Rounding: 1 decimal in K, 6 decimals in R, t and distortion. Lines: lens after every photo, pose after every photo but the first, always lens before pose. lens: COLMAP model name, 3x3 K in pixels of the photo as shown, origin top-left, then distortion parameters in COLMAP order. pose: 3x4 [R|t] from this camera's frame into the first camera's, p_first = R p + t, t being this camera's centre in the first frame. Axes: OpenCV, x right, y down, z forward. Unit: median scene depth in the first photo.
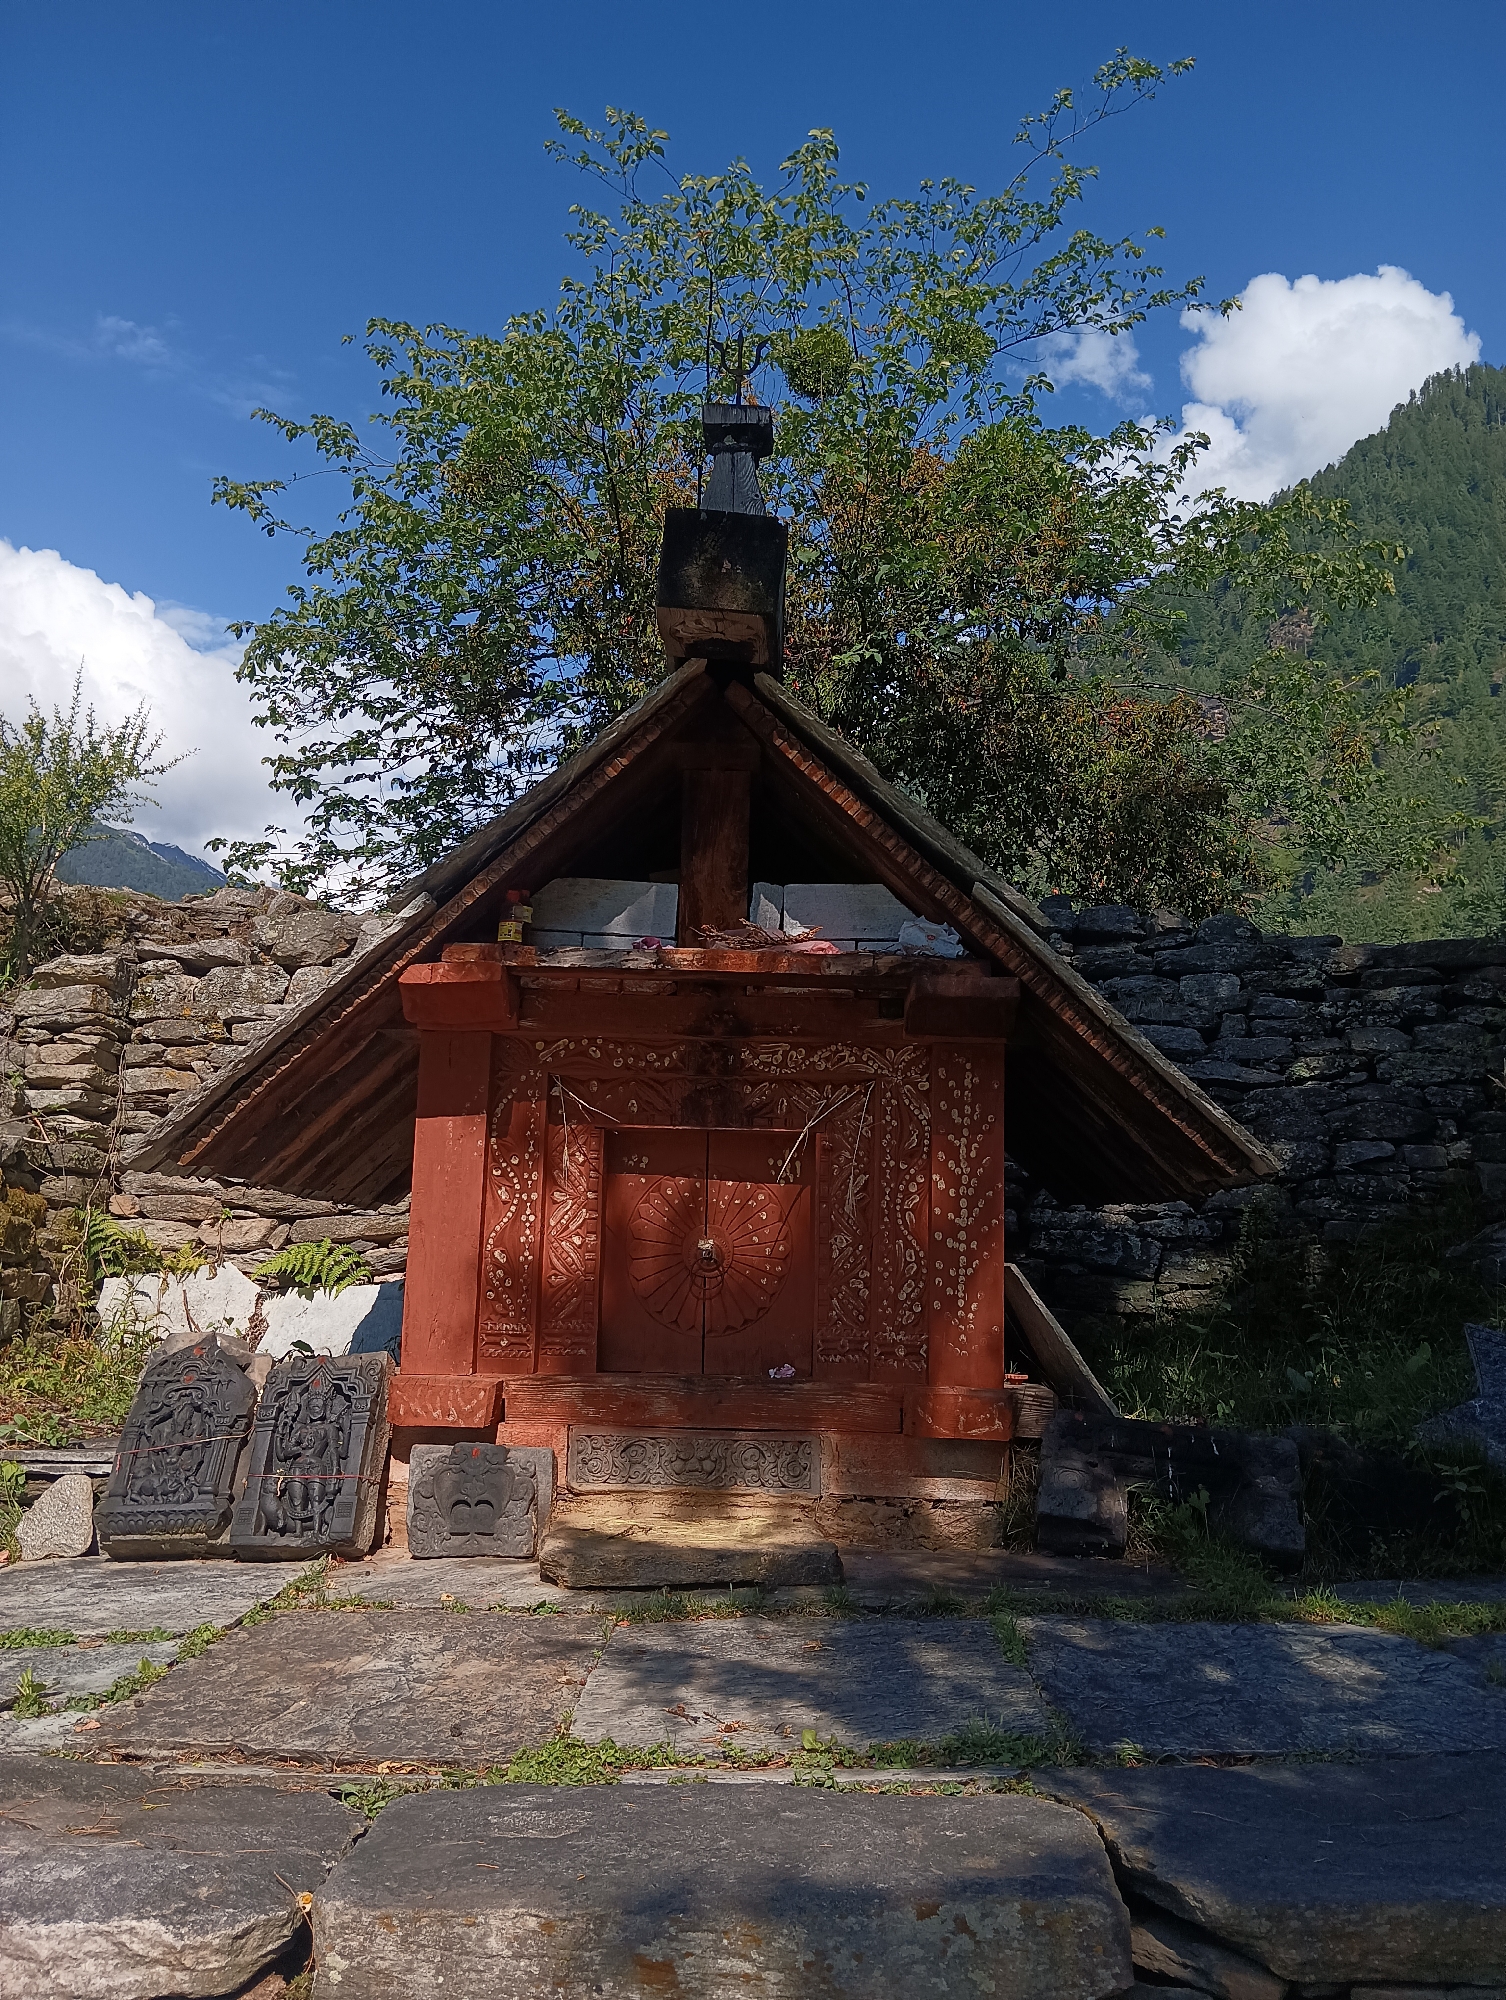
lens RADIAL K [[1627.0, 0, 755.8], [0, 1627.0, 1007.1], [0, 0, 1]] dist [0.092398, -0.182882]
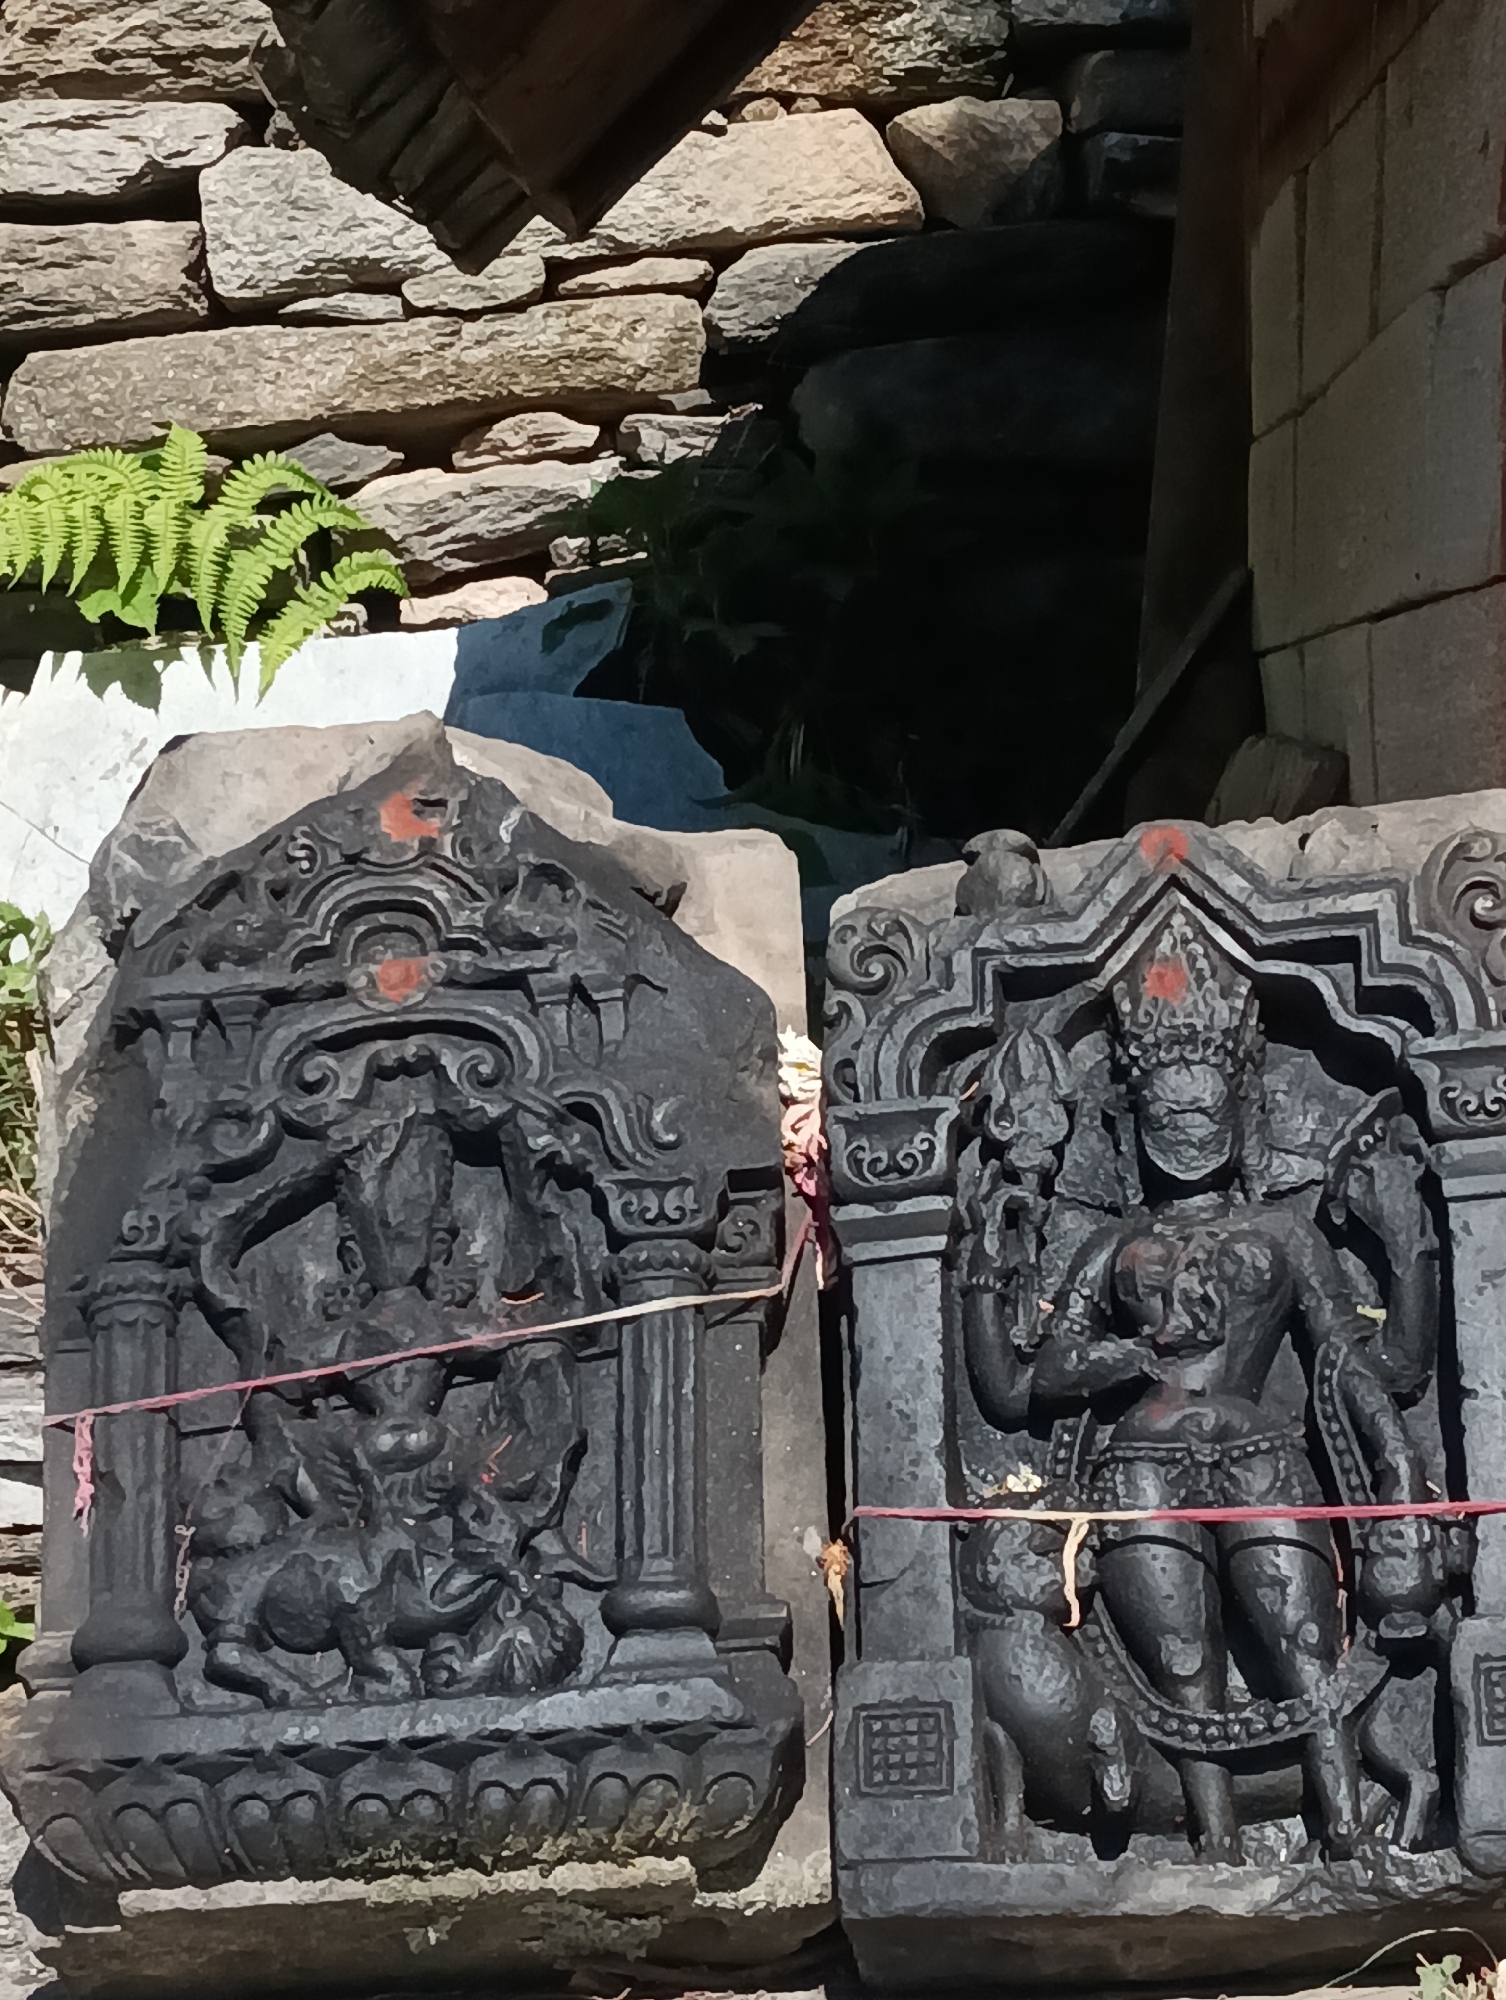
lens RADIAL K [[5168.9, 0, 753.0], [0, 5168.9, 1000.0], [0, 0, 1]] dist [0.105688, 0.348094]
pose [[0.999341, -0.033613, 0.013692, -0.316282], [0.030093, 0.978261, 0.205182, 0.120297], [-0.020291, -0.204635, 0.978628, 0.477087]]
